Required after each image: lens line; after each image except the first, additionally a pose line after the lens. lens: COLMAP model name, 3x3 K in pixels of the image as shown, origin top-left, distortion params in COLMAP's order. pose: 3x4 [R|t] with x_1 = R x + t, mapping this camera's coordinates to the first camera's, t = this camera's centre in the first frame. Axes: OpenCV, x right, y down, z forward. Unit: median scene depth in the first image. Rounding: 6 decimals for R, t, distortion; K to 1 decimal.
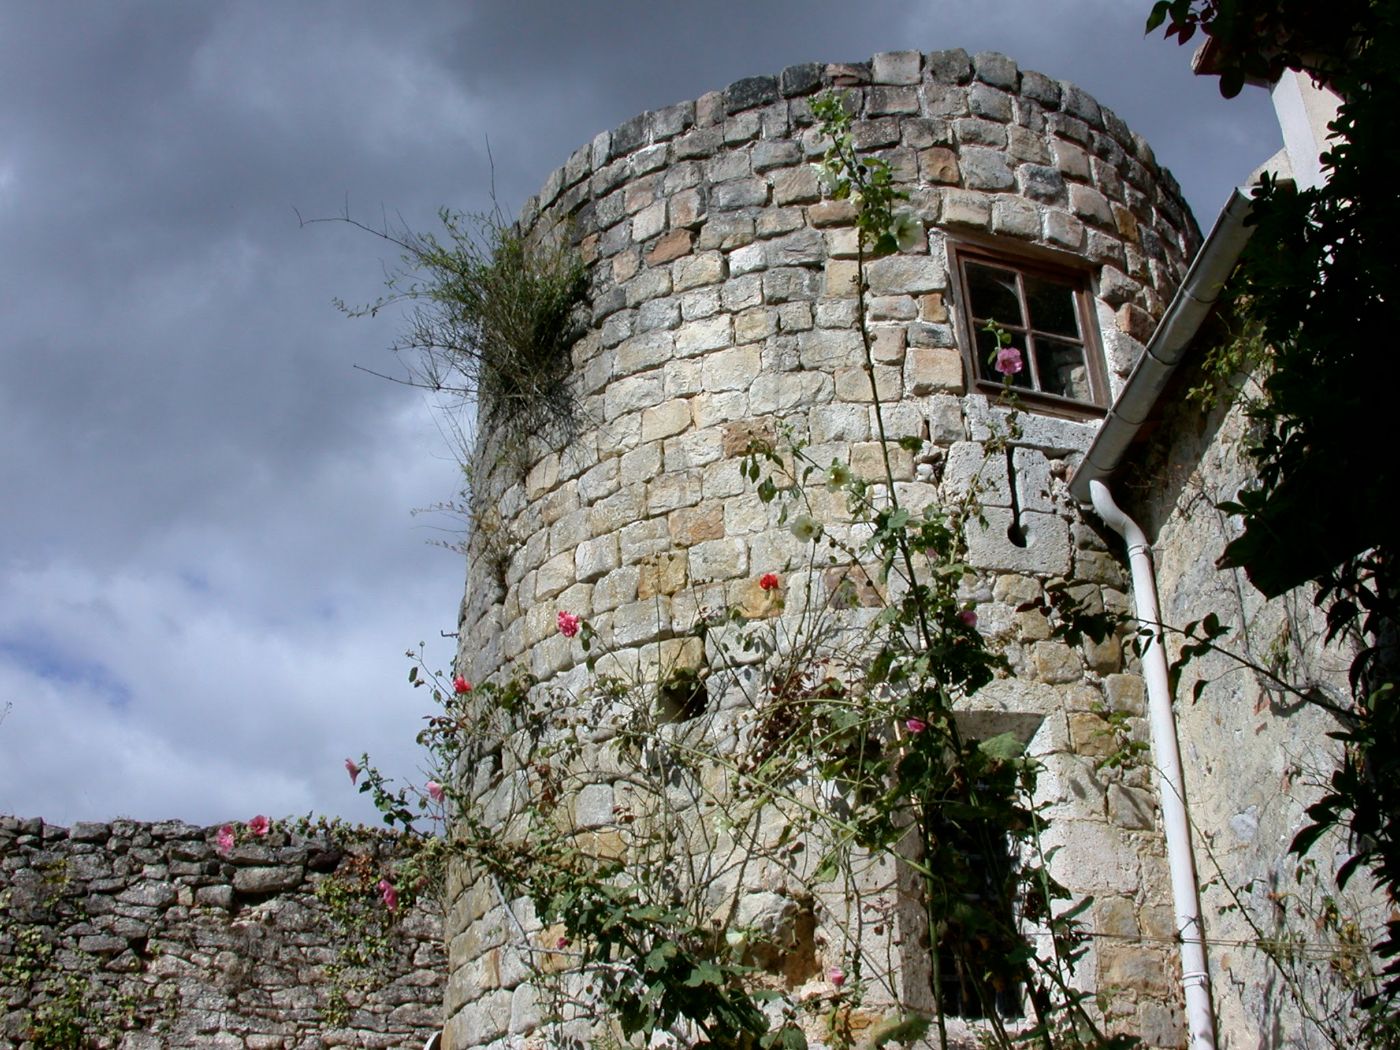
lens RADIAL K [[1633.8, 0, 700.0], [0, 1633.8, 525.0], [0, 0, 1]] dist [-0.163457, 0.001225]
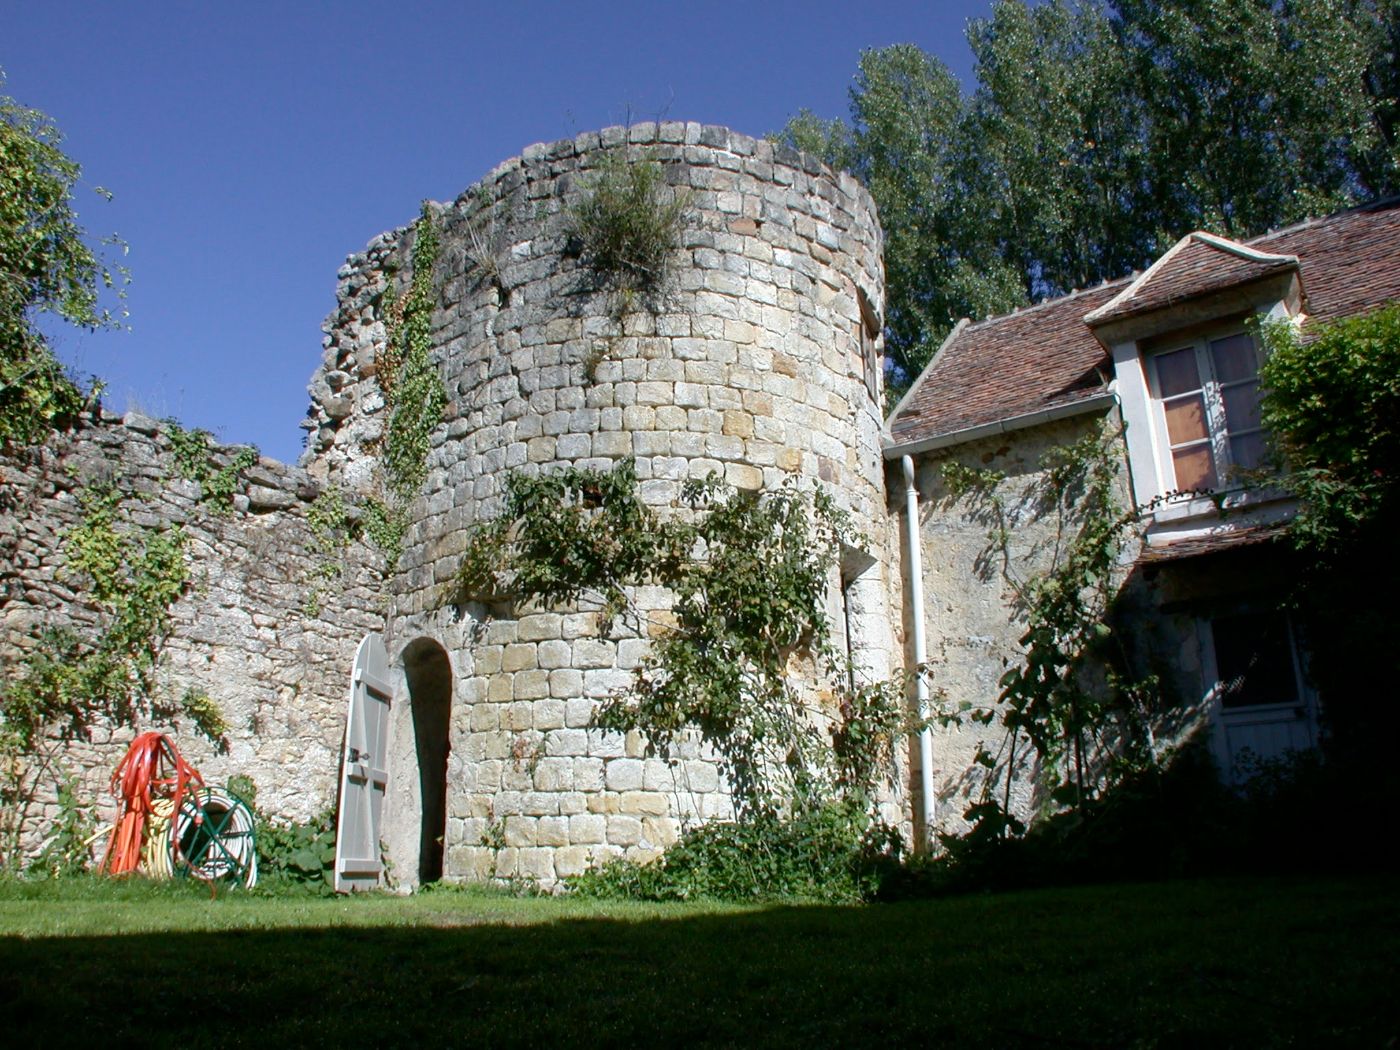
lens RADIAL K [[1012.4, 0, 700.0], [0, 1012.4, 525.0], [0, 0, 1]] dist [-0.119223, -0.000505]
pose [[0.659435, 0.242565, 0.711553, -0.636000], [-0.369322, 0.928949, 0.025597, 0.094333], [-0.654787, -0.279671, 0.702166, 0.199011]]
